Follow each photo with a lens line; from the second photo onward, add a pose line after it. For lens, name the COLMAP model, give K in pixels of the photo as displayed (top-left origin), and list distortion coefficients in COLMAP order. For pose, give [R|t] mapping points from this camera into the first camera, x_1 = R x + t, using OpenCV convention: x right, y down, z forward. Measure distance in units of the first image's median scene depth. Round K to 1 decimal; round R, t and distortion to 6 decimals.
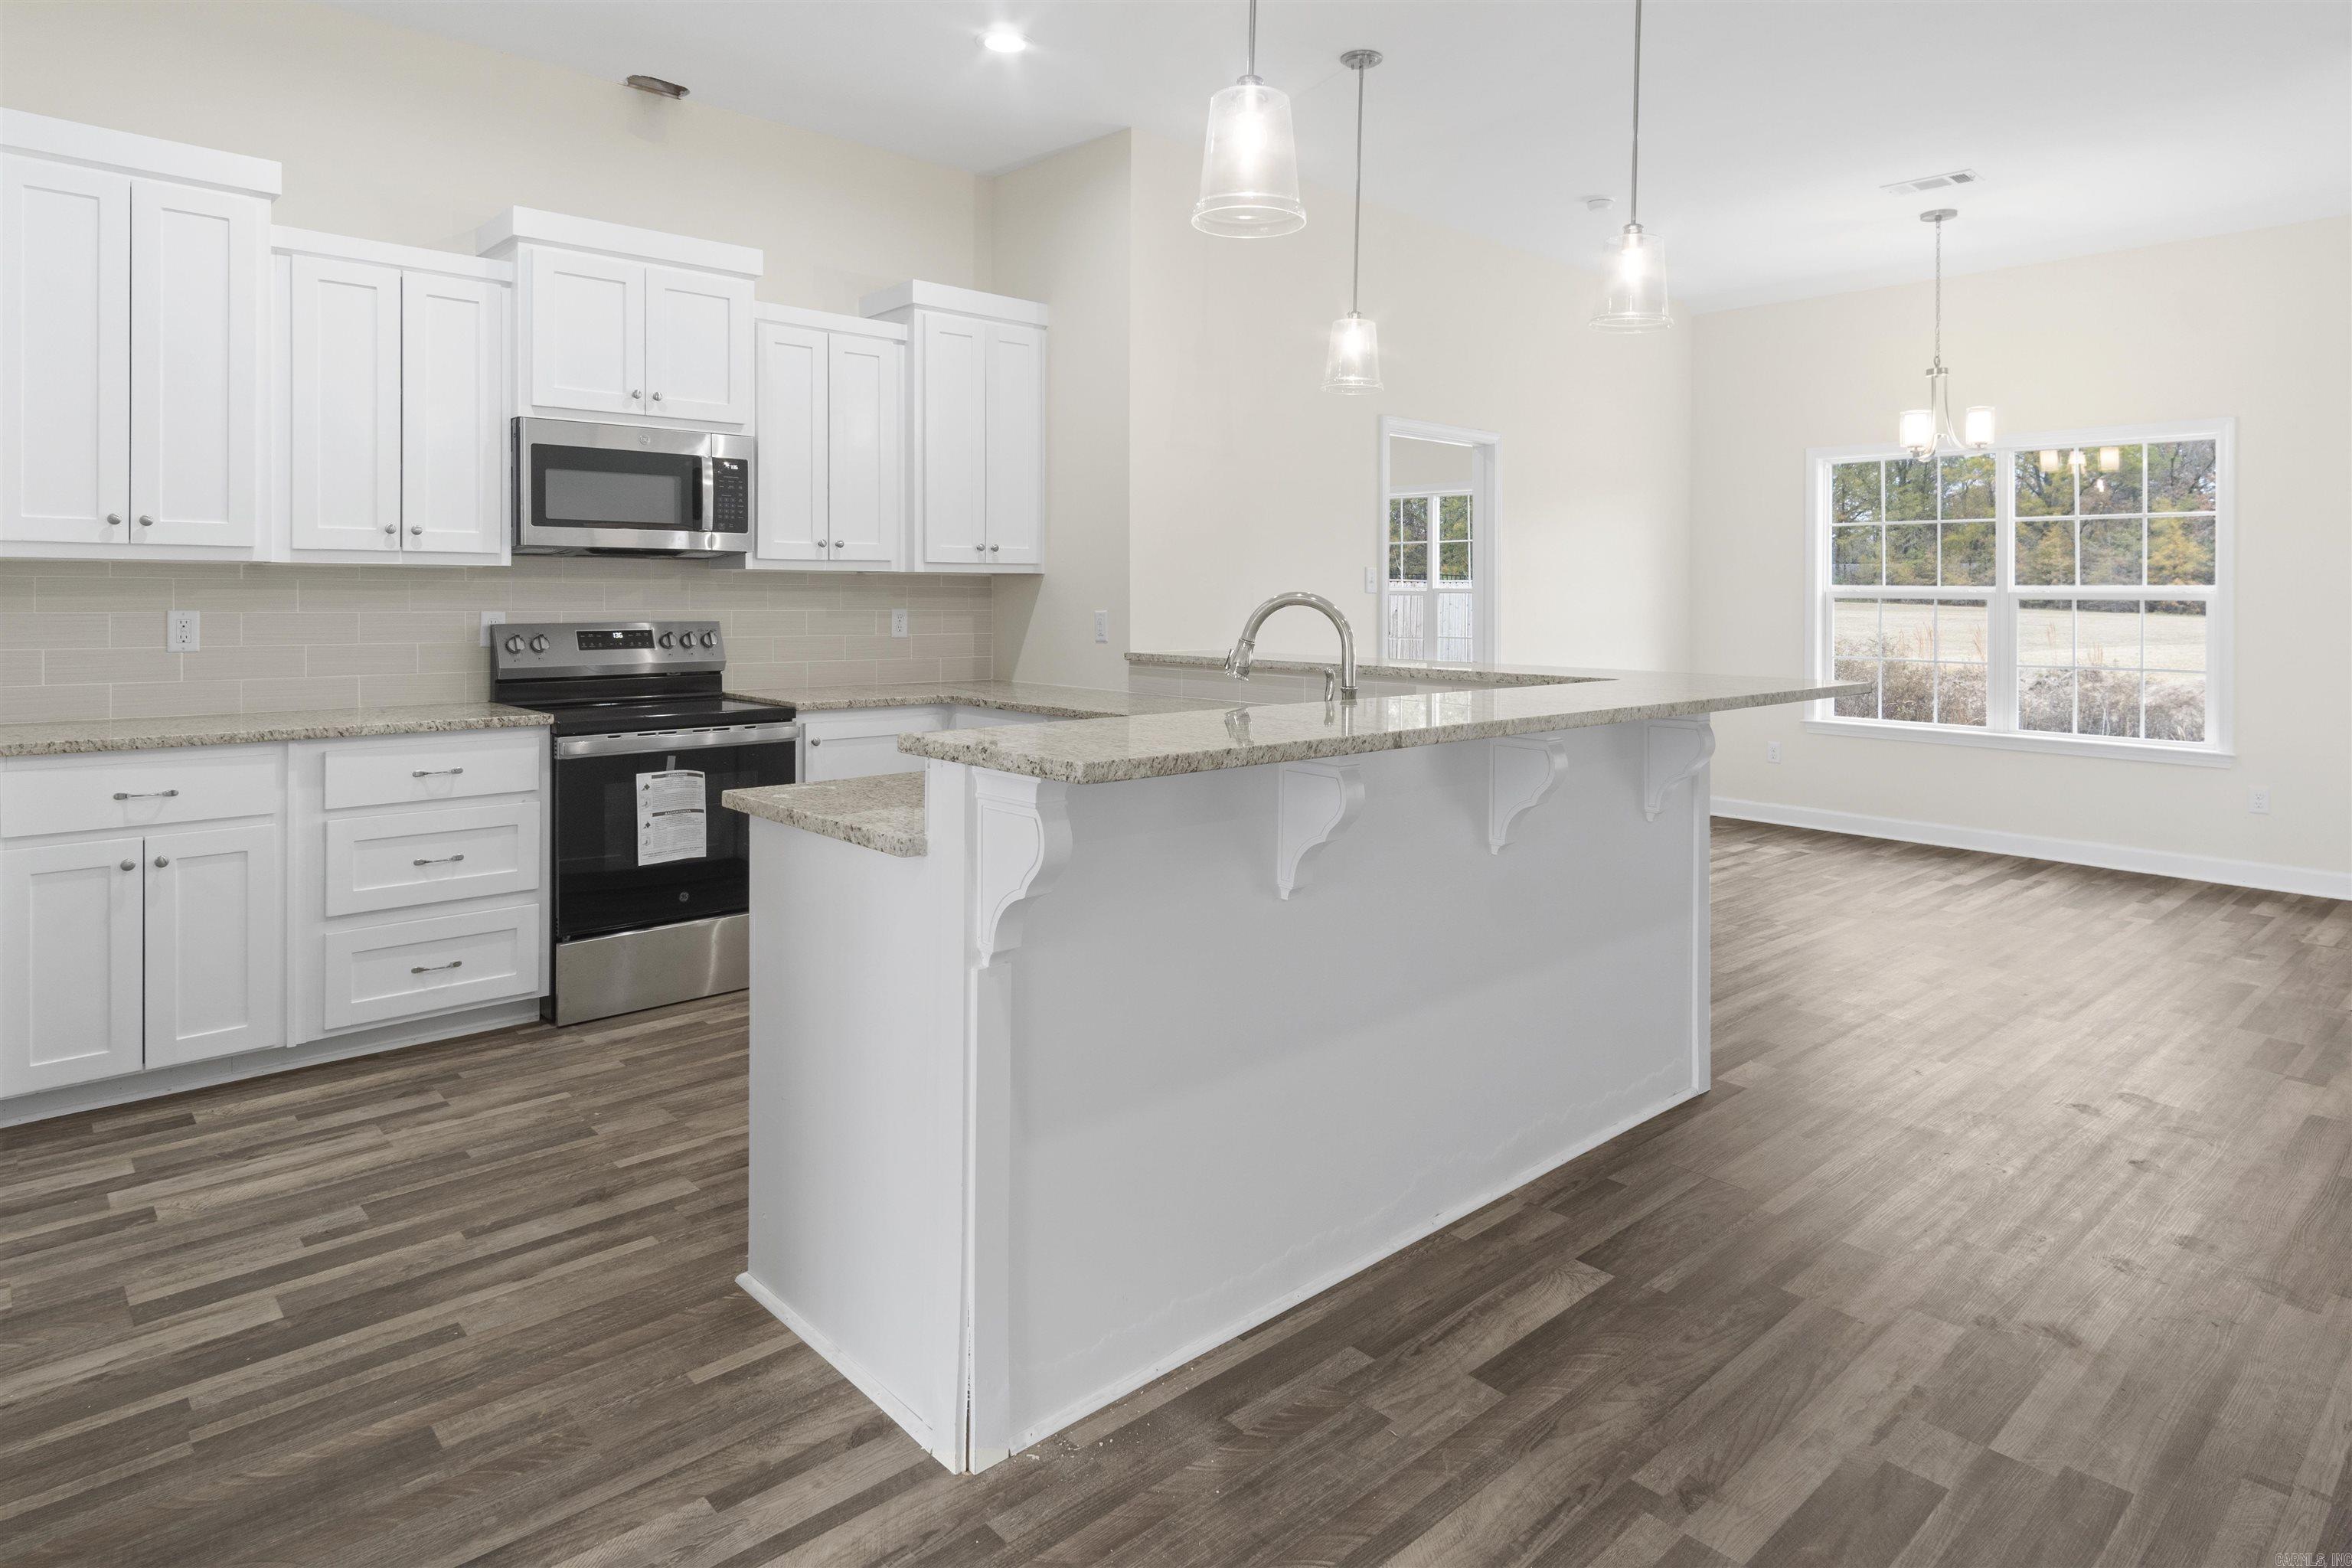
lens RADIAL K [[1320.6, 0, 1164.5], [0, 1320.6, 604.9], [0, 0, 1]] dist [0.003168, -0.002723]
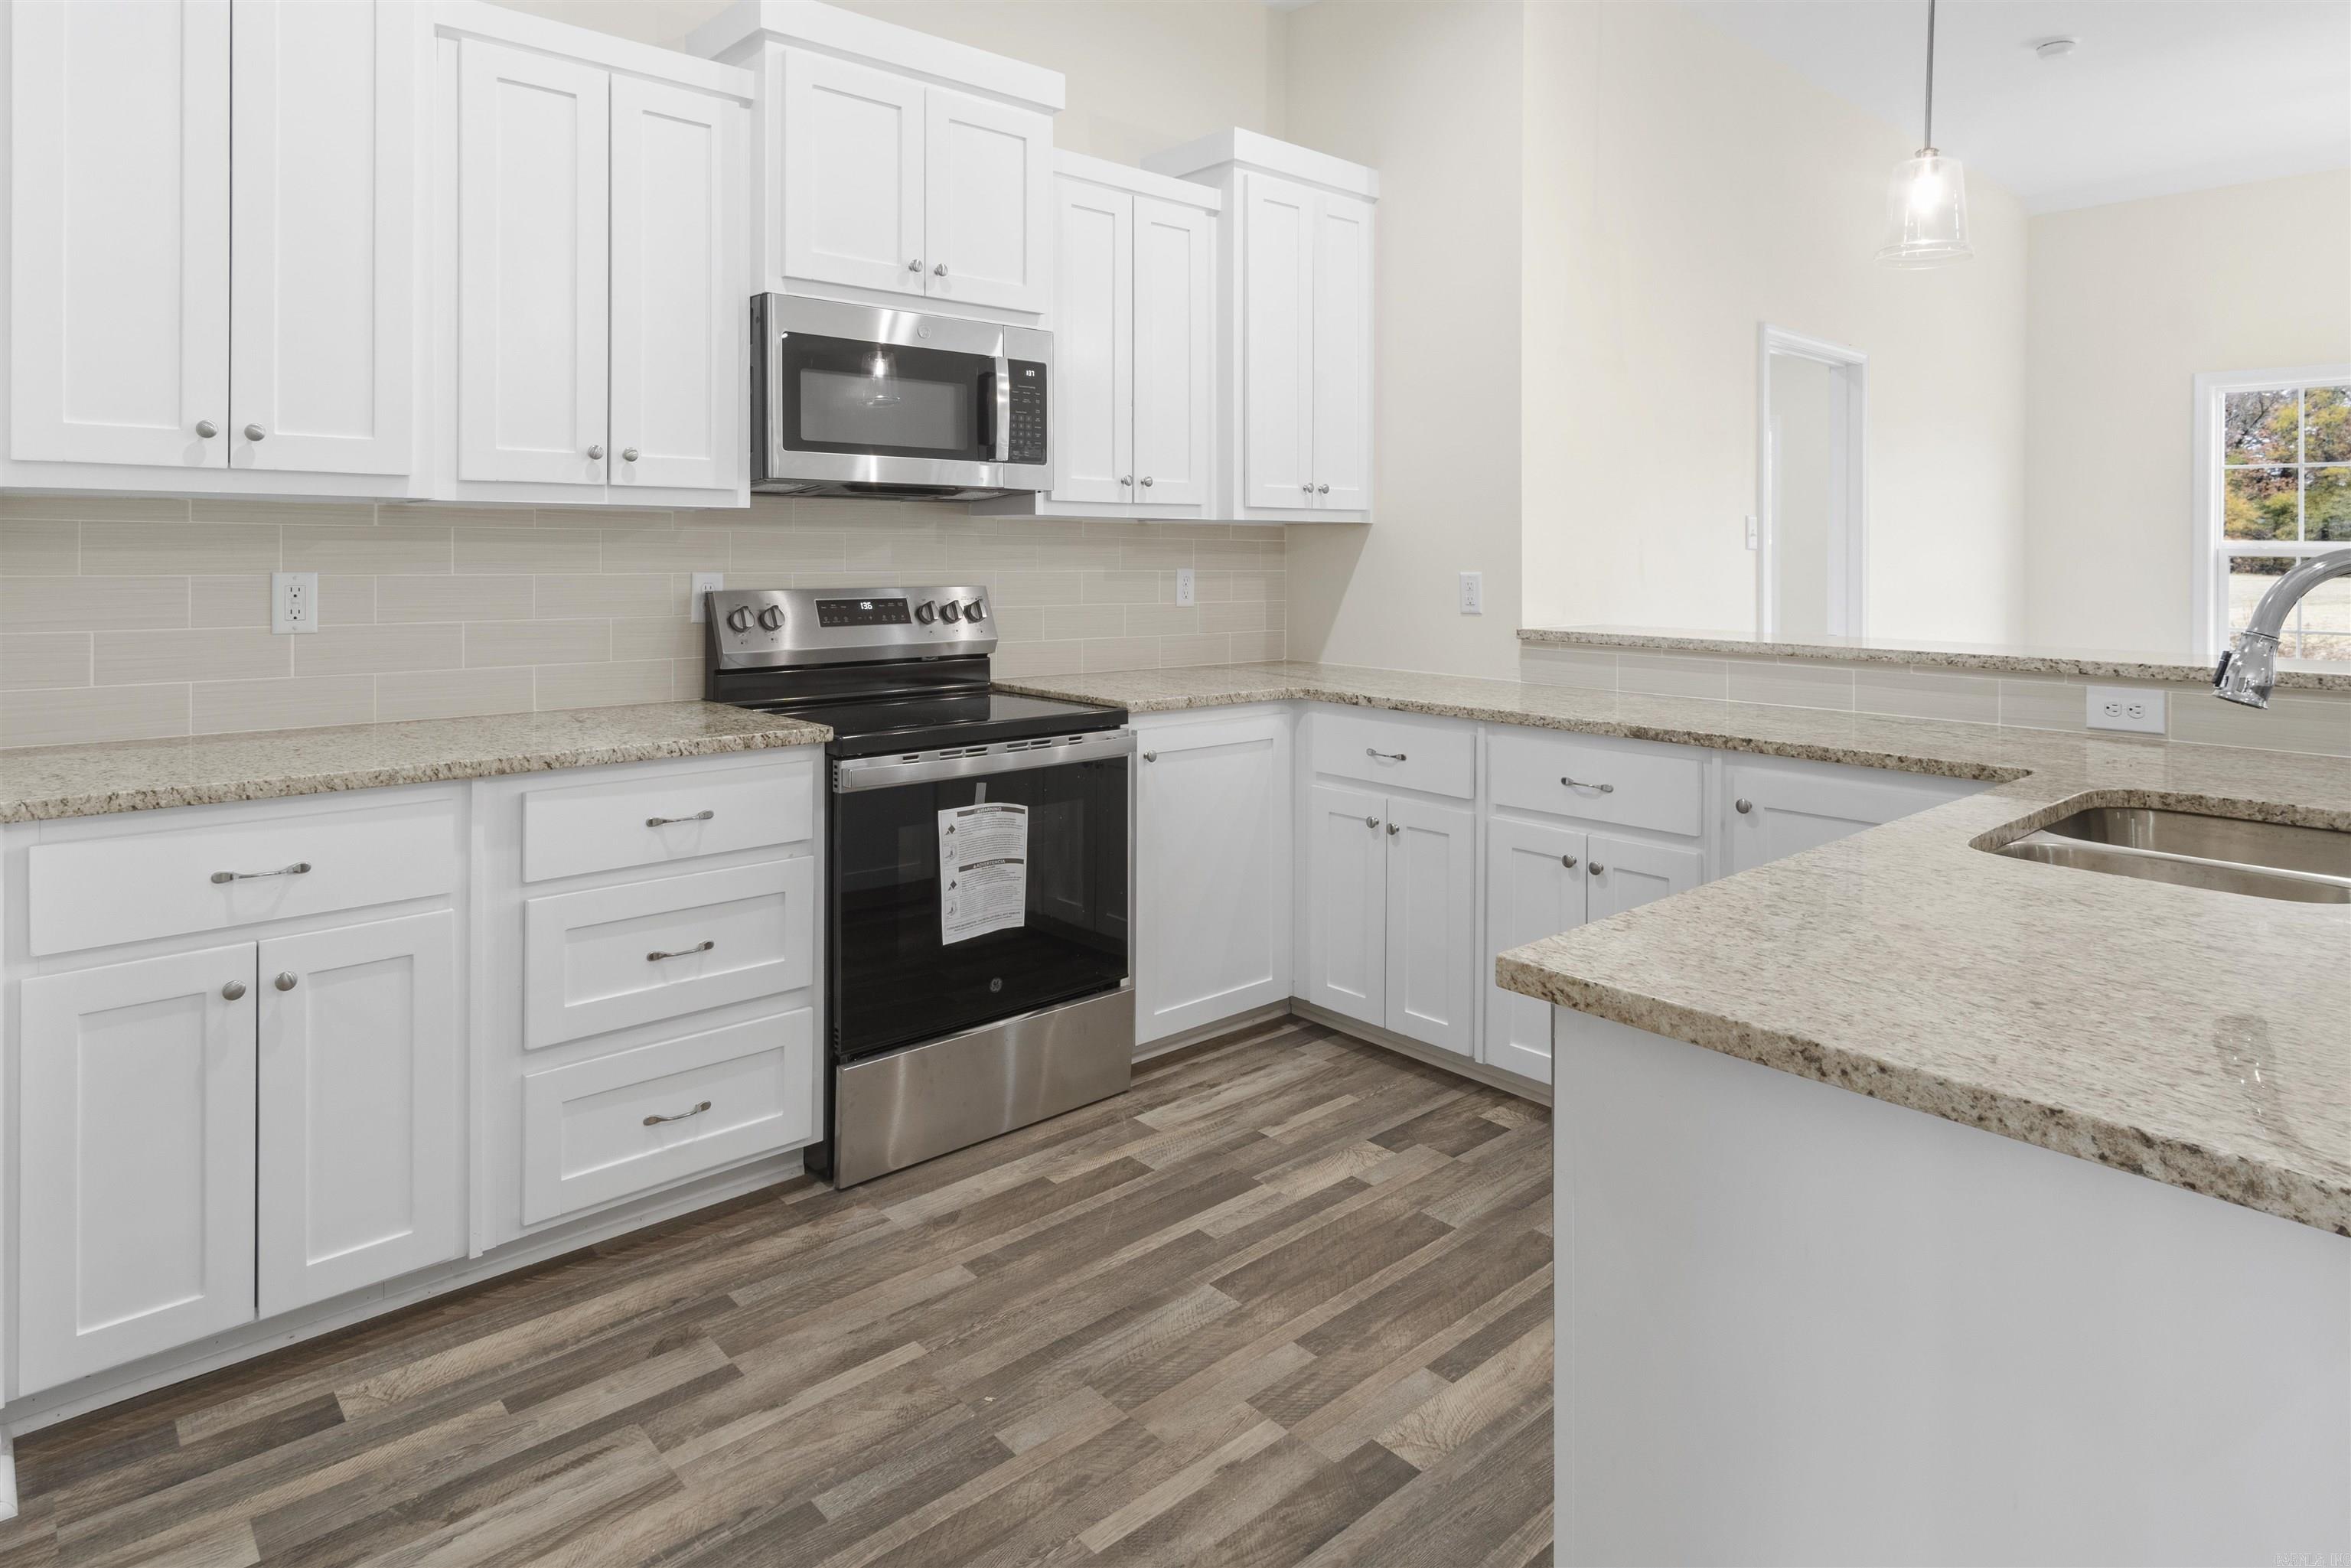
lens RADIAL K [[1320.0, 0, 1143.8], [0, 1320.0, 556.4], [0, 0, 1]] dist [0.003168, -0.002723]
pose [[0.999867, 0.001729, -0.016235, -0.289529], [-0.001780, 0.999993, -0.003149, -0.002382], [0.016229, 0.003177, 0.999863, 0.323233]]
